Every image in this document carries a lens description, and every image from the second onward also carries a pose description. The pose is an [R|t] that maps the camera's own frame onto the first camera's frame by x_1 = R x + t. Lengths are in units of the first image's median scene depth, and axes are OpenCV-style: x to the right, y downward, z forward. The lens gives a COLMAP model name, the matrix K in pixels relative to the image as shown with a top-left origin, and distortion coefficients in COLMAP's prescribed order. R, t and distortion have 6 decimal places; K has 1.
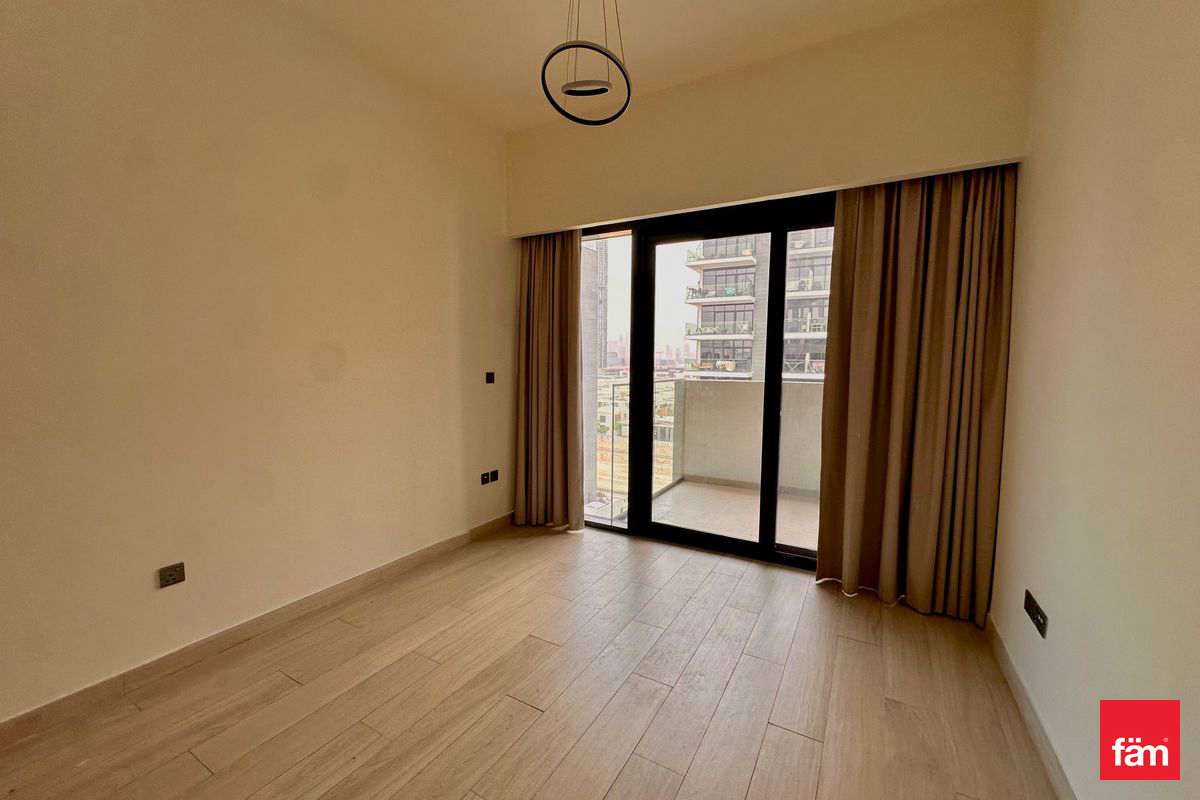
lens RADIAL K [[480.6, 0, 600.0], [0, 480.6, 400.0], [0, 0, 1]] dist [-0.004117, 0.000039]
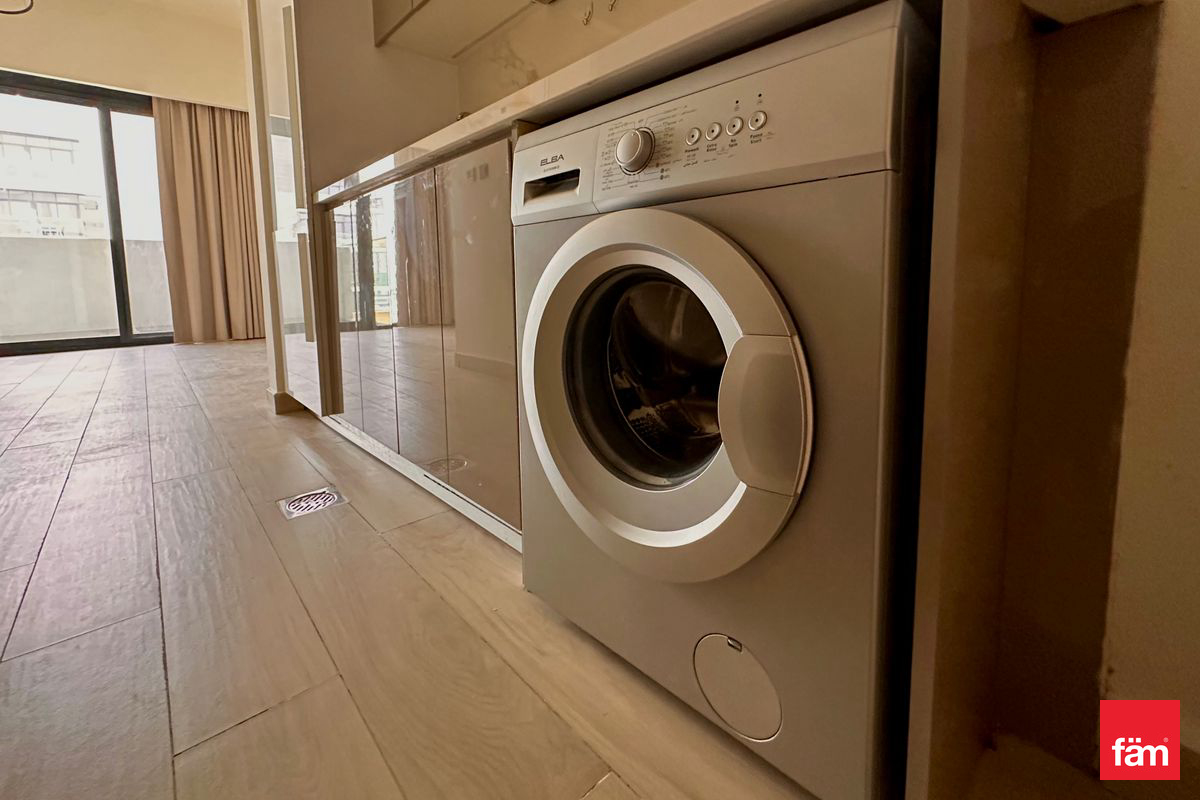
lens RADIAL K [[504.4, 0, 603.1], [0, 504.4, 320.0], [0, 0, 1]] dist [-0.001077, -0.000159]
pose [[0.303491, -0.093767, 0.948209, -0.640225], [0.101313, 0.992680, 0.065738, 0.313591], [-0.947433, 0.076115, 0.310769, -0.801431]]
